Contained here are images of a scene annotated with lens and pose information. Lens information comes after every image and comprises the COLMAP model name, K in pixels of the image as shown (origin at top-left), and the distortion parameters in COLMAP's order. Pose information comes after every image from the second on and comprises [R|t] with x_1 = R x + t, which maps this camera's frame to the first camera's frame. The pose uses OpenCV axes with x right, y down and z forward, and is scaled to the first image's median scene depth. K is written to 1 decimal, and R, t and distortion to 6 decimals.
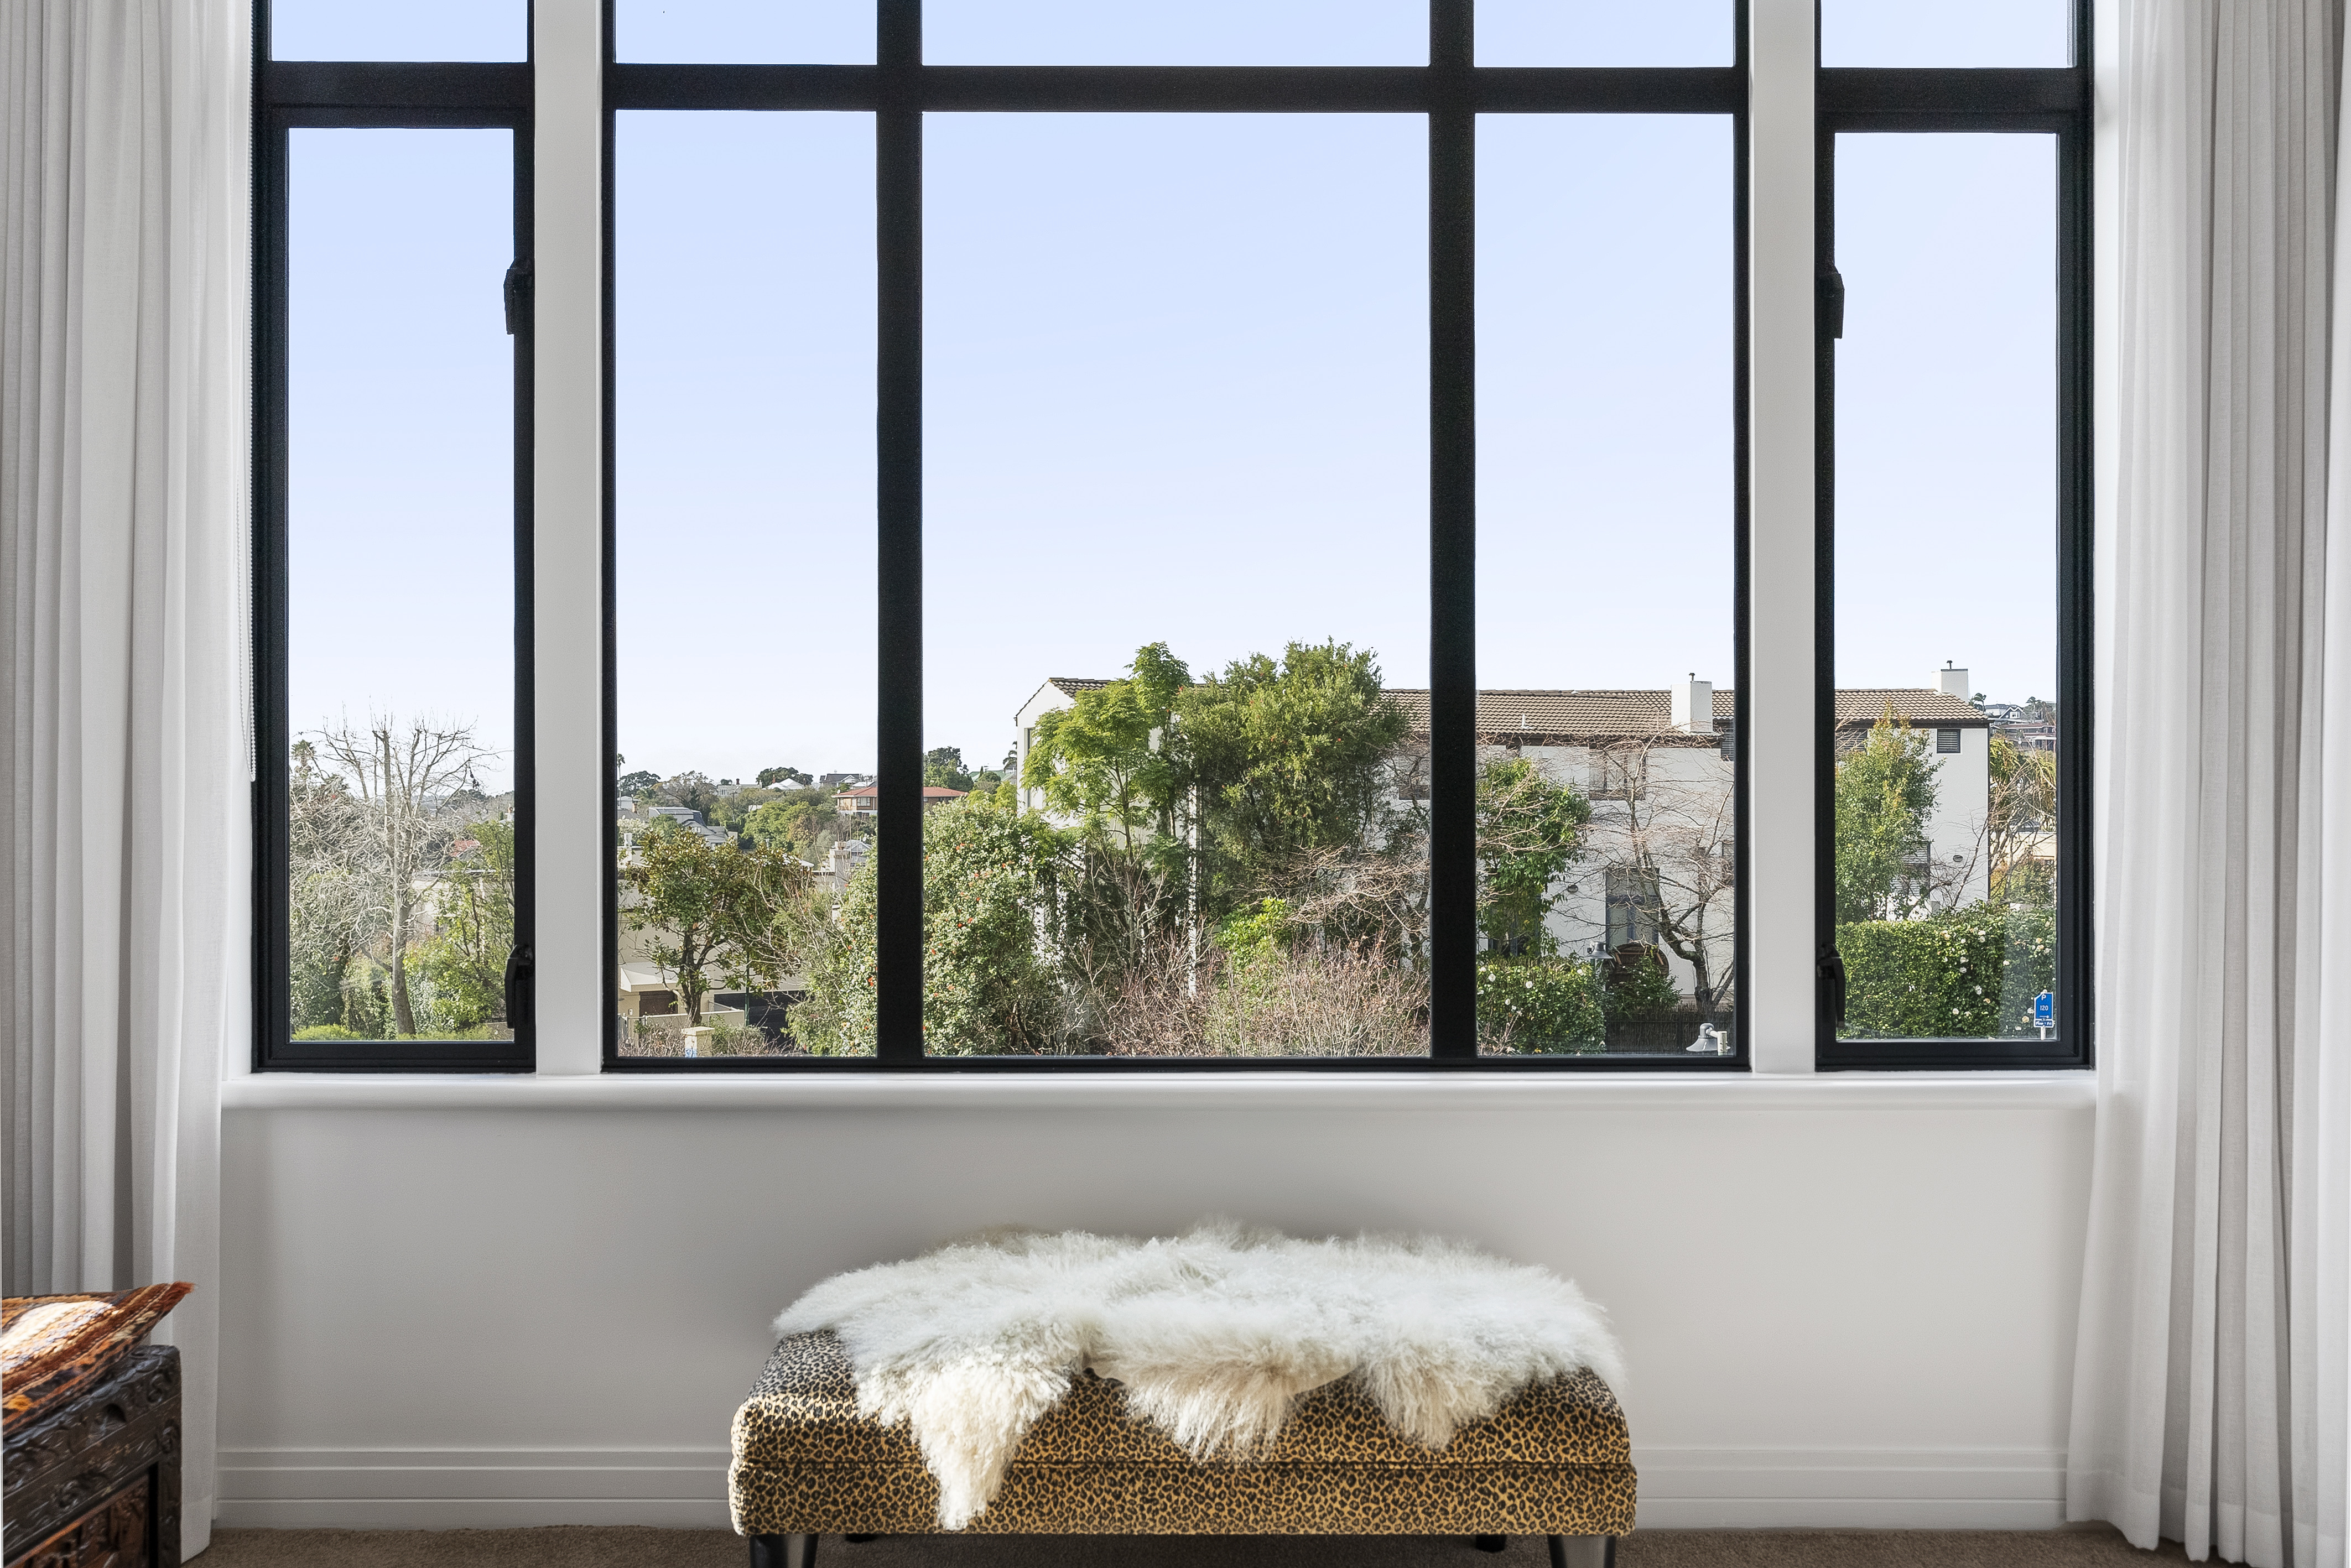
lens RADIAL K [[1840.3, 0, 1179.2], [0, 1840.3, 794.8], [0, 0, 1]] dist [0.045378, -0.076159]
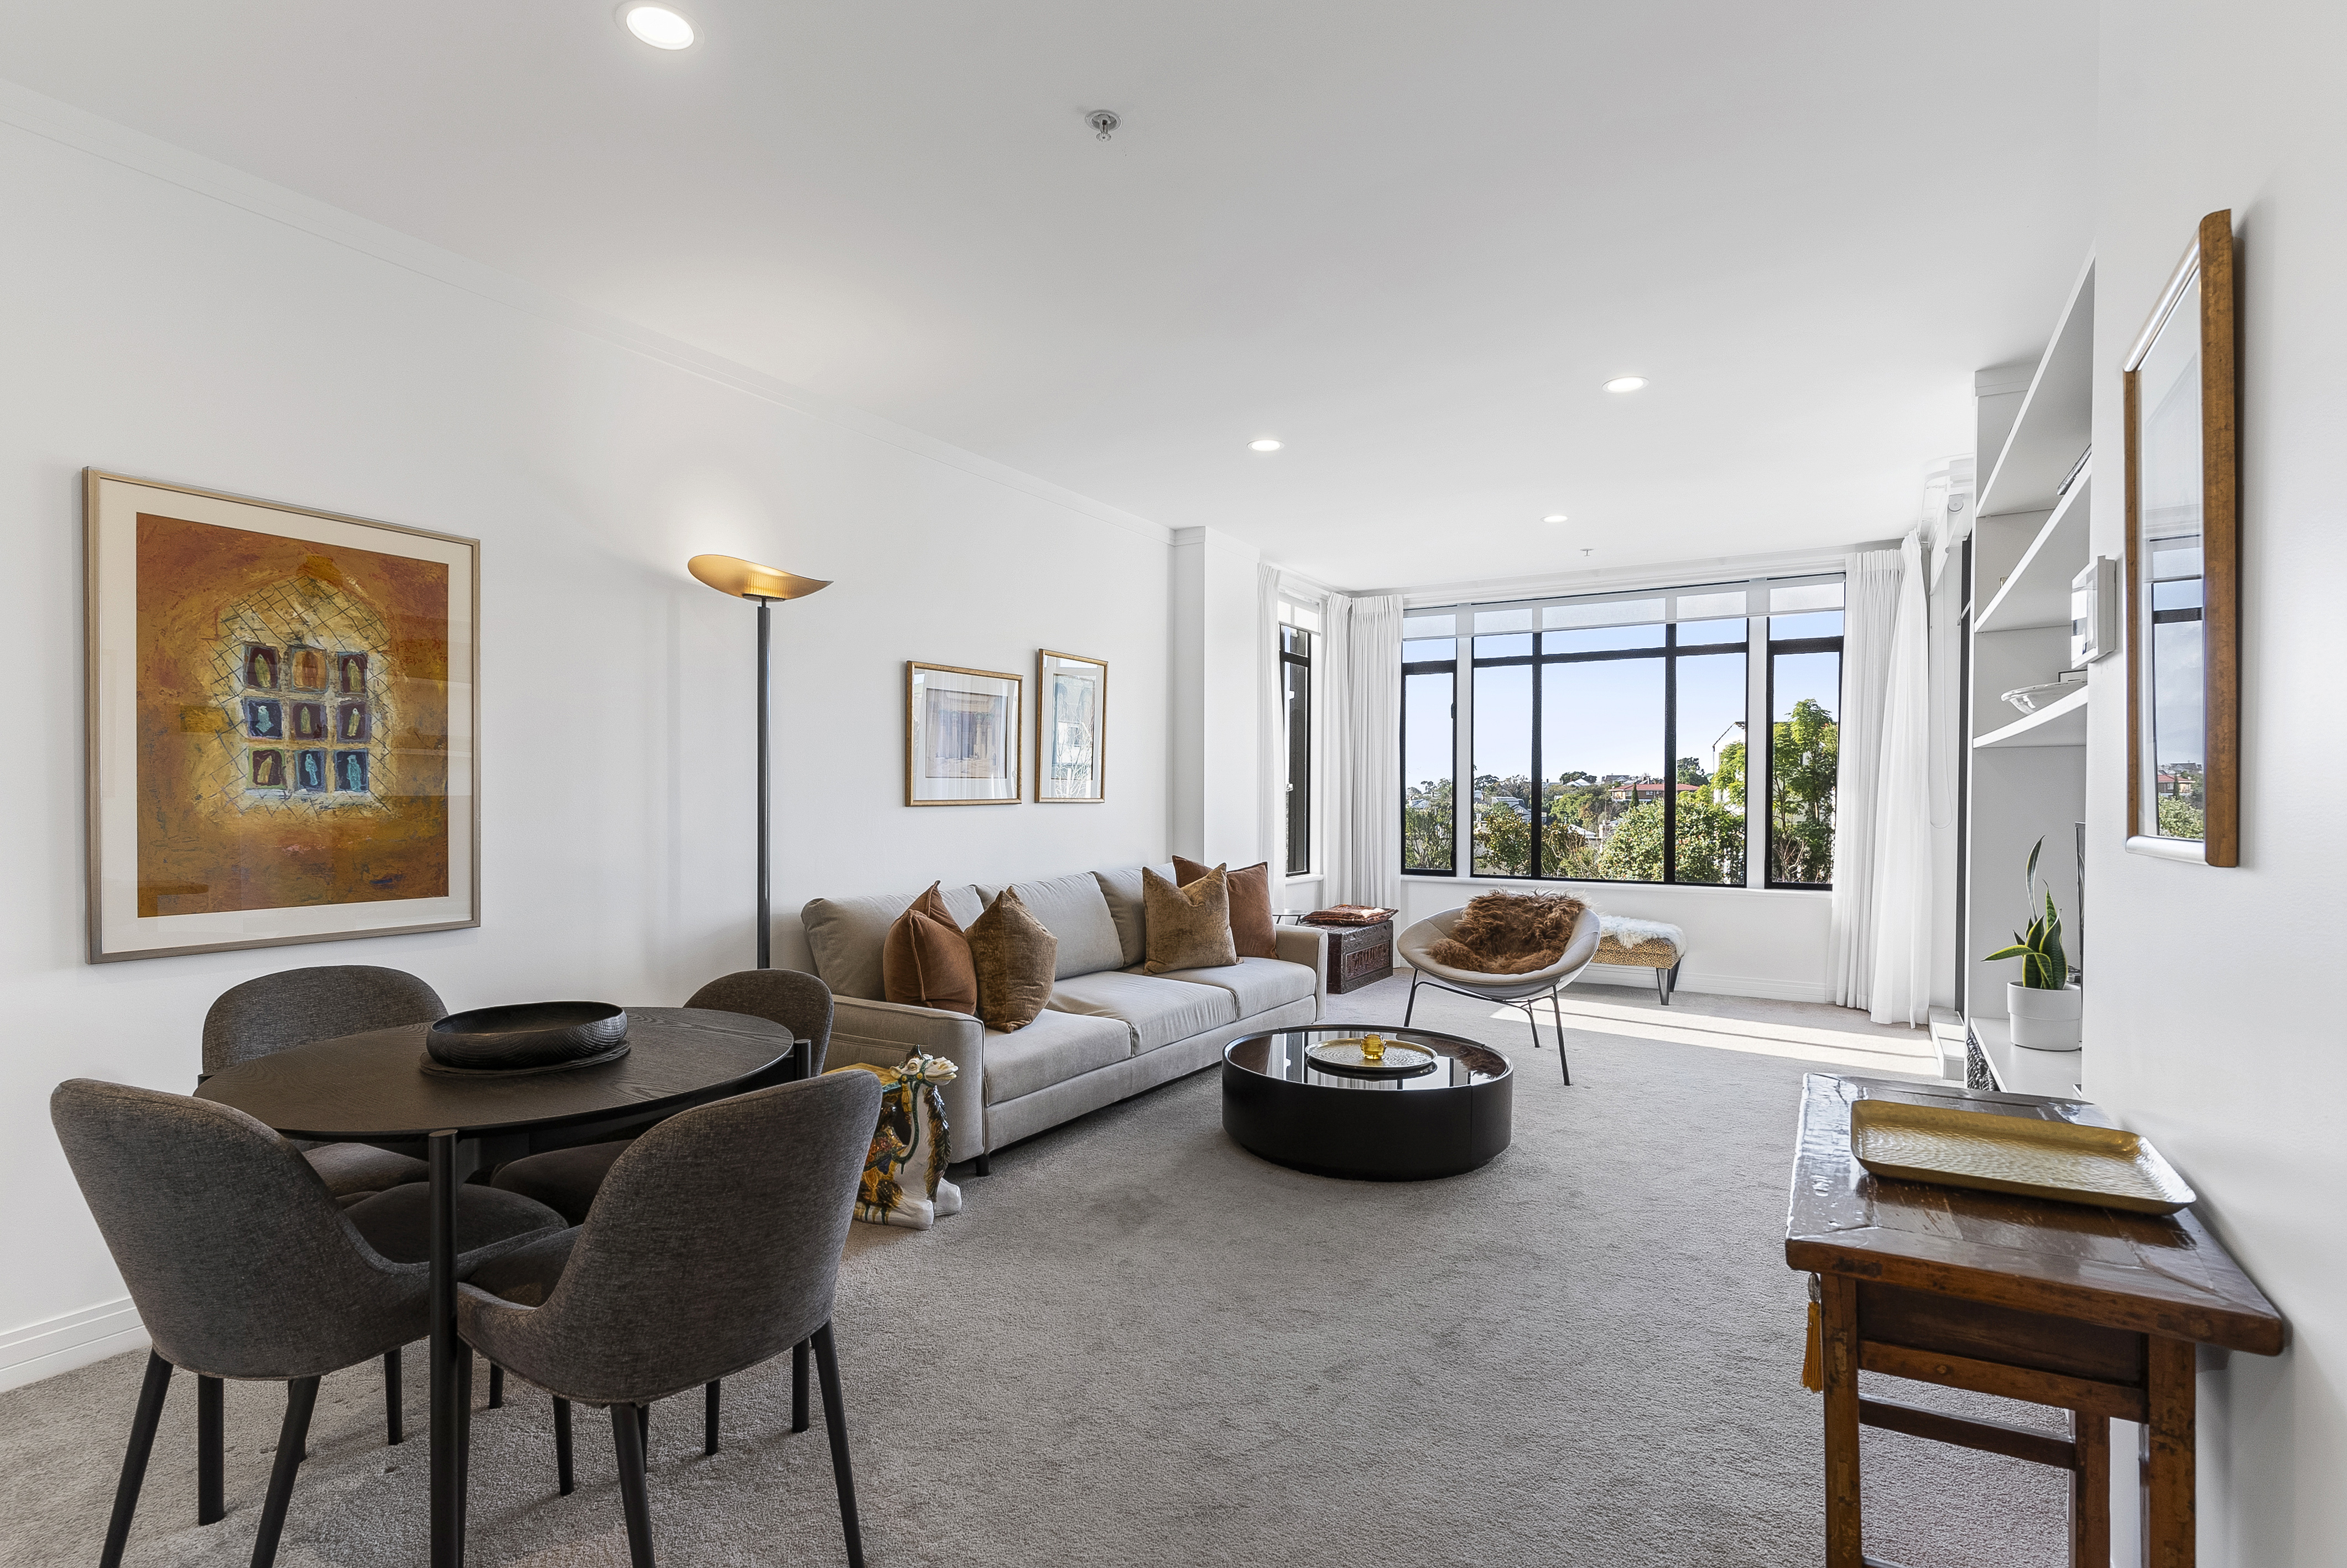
lens RADIAL K [[1130.8, 0, 1178.7], [0, 1130.8, 800.2], [0, 0, 1]] dist [0.002344, 0.000422]
pose [[0.852566, 0.003686, -0.522607, 0.040683], [0.001448, 0.999955, 0.009416, -0.005237], [0.522618, -0.008785, 0.852521, -0.134400]]
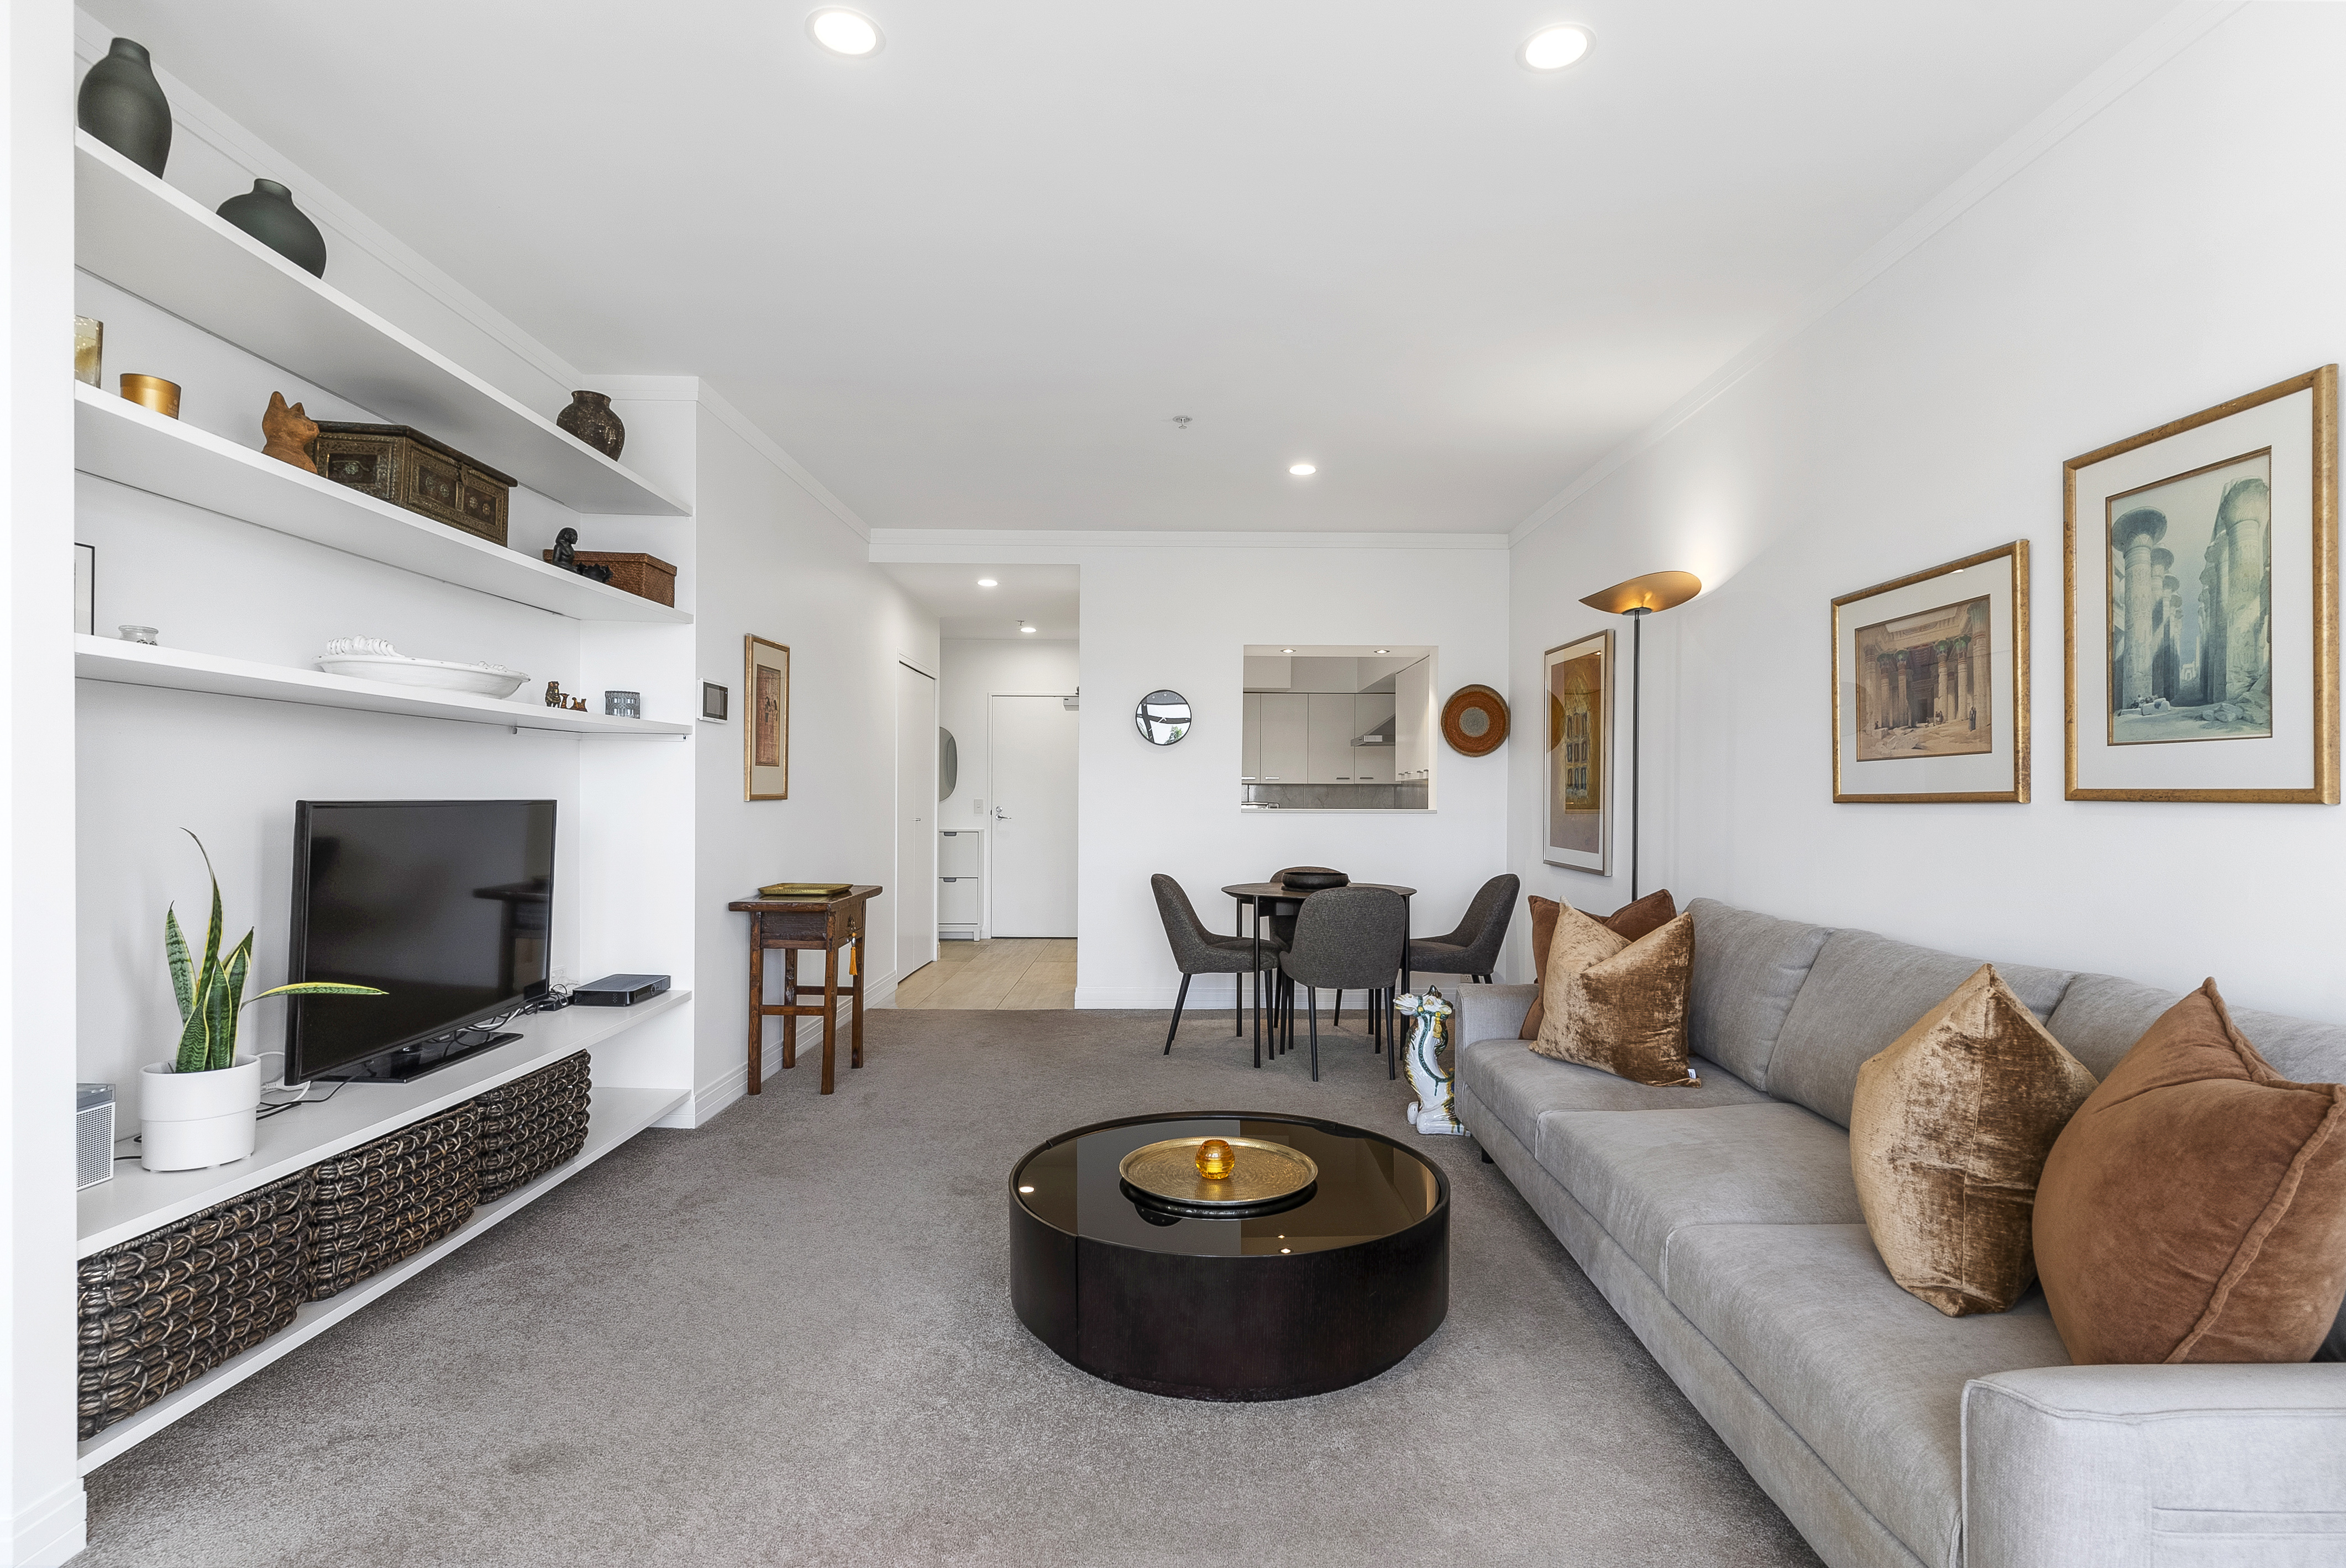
lens RADIAL K [[1126.4, 0, 1172.2], [0, 1126.4, 817.1], [0, 0, 1]] dist [-0.001912, -0.000753]
pose [[-0.999968, -0.006105, 0.005081, 0.004132], [-0.006061, 0.999944, 0.008665, -0.002709], [-0.005134, 0.008634, -0.999950, 0.041205]]
